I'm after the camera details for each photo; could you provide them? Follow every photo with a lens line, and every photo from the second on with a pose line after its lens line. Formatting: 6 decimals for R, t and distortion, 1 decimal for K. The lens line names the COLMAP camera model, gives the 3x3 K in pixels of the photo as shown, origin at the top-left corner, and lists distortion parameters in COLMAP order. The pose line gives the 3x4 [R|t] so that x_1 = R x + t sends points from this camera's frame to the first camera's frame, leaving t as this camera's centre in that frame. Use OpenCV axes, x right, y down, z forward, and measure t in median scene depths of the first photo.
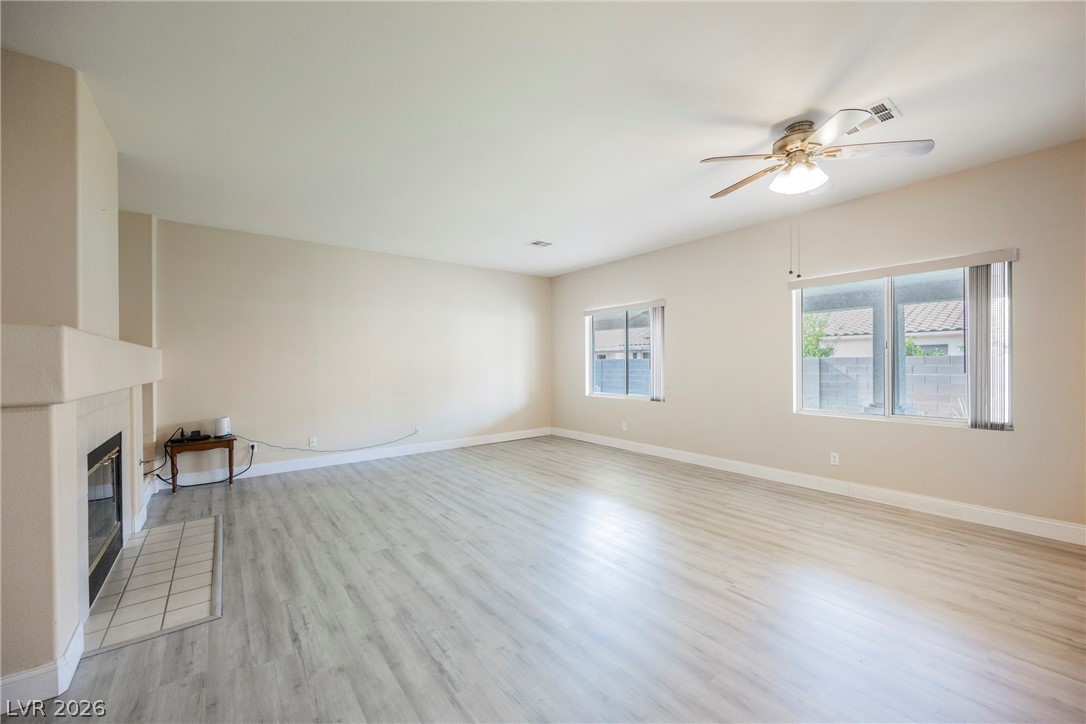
lens RADIAL K [[424.5, 0, 548.3], [0, 424.5, 358.7], [0, 0, 1]] dist [-0.001173, 0.000997]
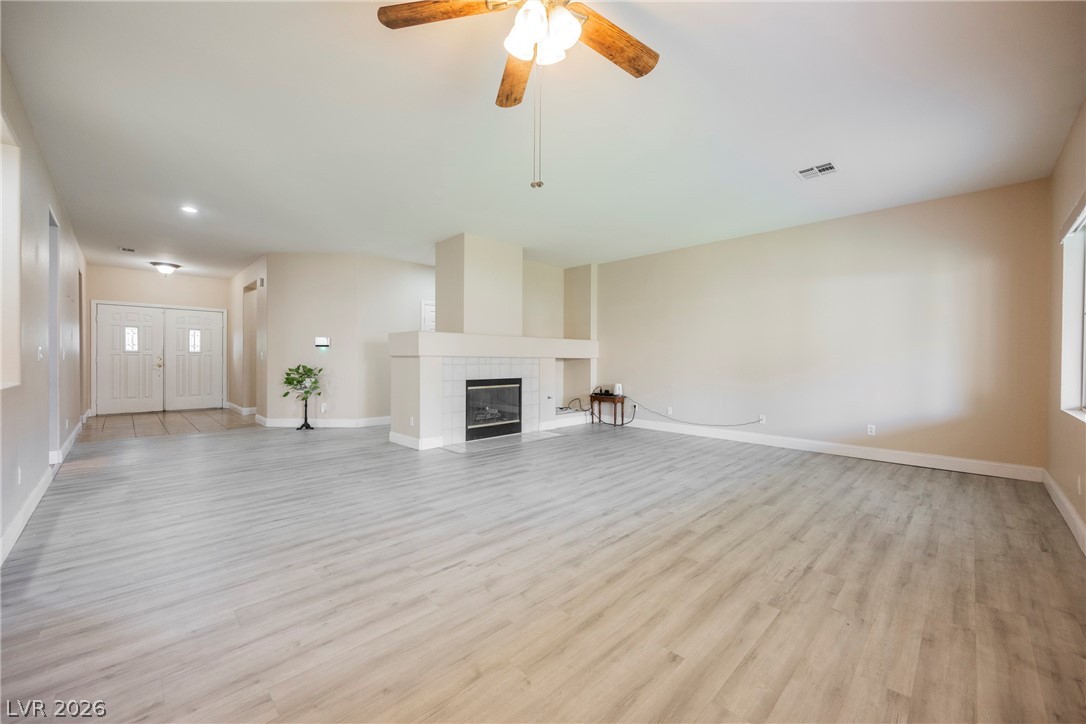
lens RADIAL K [[424.5, 0, 544.3], [0, 424.5, 363.1], [0, 0, 1]] dist [-0.001173, 0.000997]
pose [[0.117201, 0.016561, -0.992970, 0.815663], [0.001380, 0.999857, 0.016839, 0.042756], [0.993107, -0.003344, 0.117161, 0.622186]]
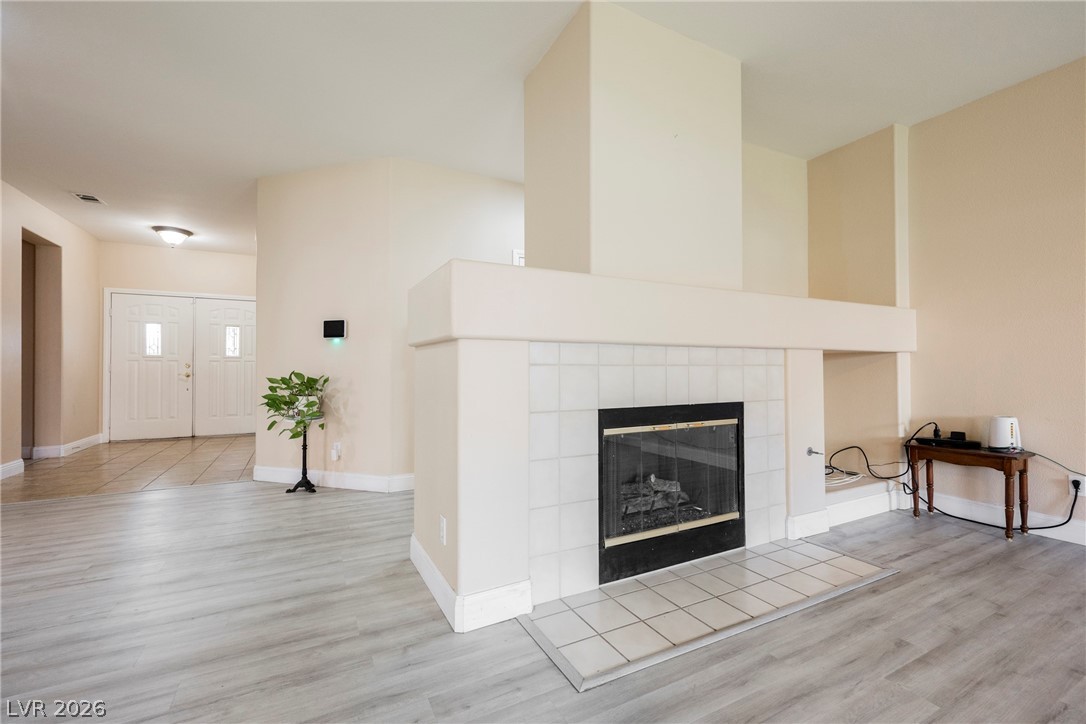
lens RADIAL K [[461.7, 0, 544.5], [0, 461.7, 359.7], [0, 0, 1]] dist [-0.000245, 0.000782]
pose [[-0.179149, -0.010957, -0.983761, -0.049983], [0.012579, 0.999831, -0.013427, 0.070247], [0.983741, -0.014780, -0.178981, 0.565919]]
